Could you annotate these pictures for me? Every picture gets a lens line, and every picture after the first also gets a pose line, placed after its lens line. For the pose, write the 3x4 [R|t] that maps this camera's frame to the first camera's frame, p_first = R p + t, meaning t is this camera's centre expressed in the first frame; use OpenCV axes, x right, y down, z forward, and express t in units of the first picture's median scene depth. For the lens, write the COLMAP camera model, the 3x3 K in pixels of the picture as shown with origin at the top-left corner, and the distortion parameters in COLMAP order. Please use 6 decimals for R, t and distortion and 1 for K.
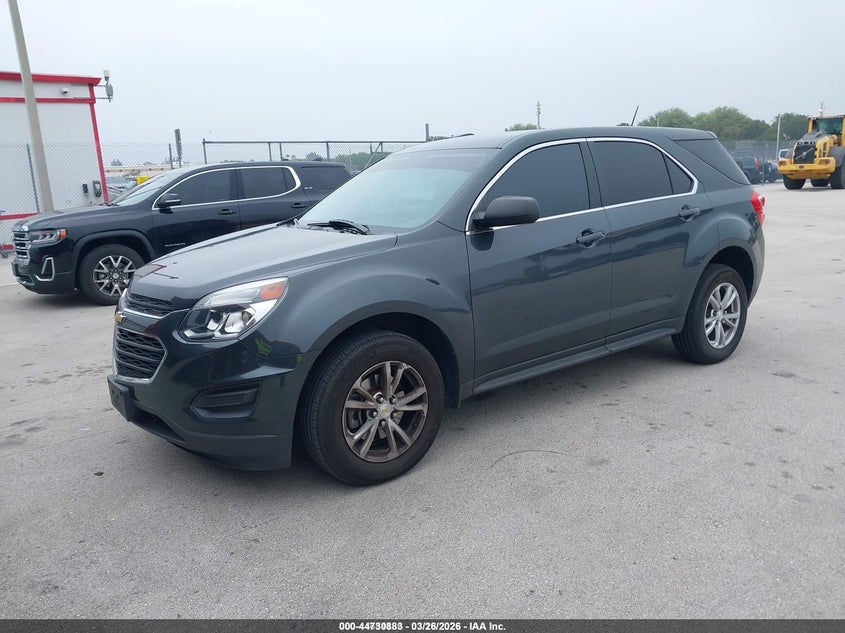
lens RADIAL K [[711.1, 0, 422.5], [0, 711.1, 316.5], [0, 0, 1]] dist [-0.005628, -0.003556]
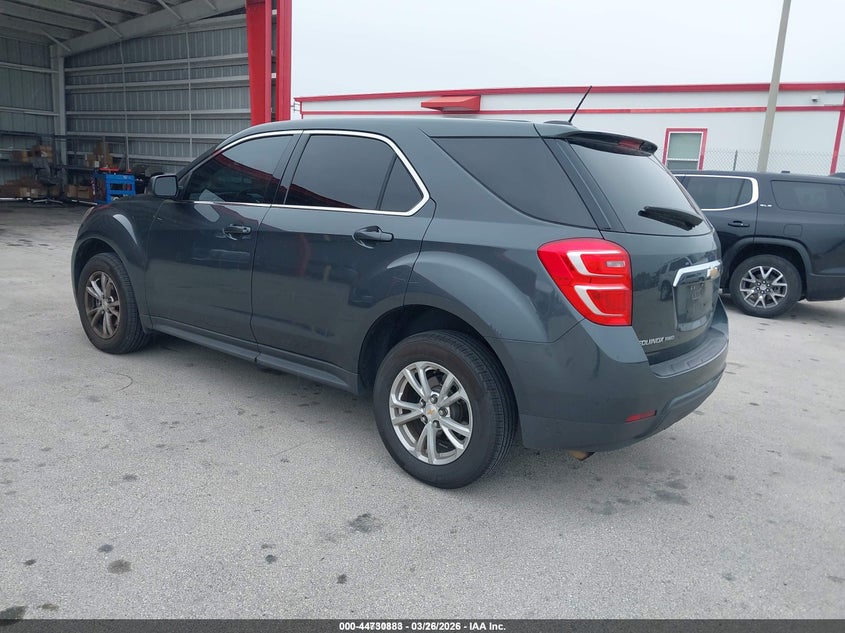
lens RADIAL K [[698.1, 0, 422.5], [0, 698.1, 316.5], [0, 0, 1]] dist [-0.002391, -0.003970]
pose [[0.224598, 0.250104, -0.941809, 1.008803], [-0.265092, 0.945732, 0.187928, -0.203198], [0.937700, 0.207458, 0.278710, 0.819818]]
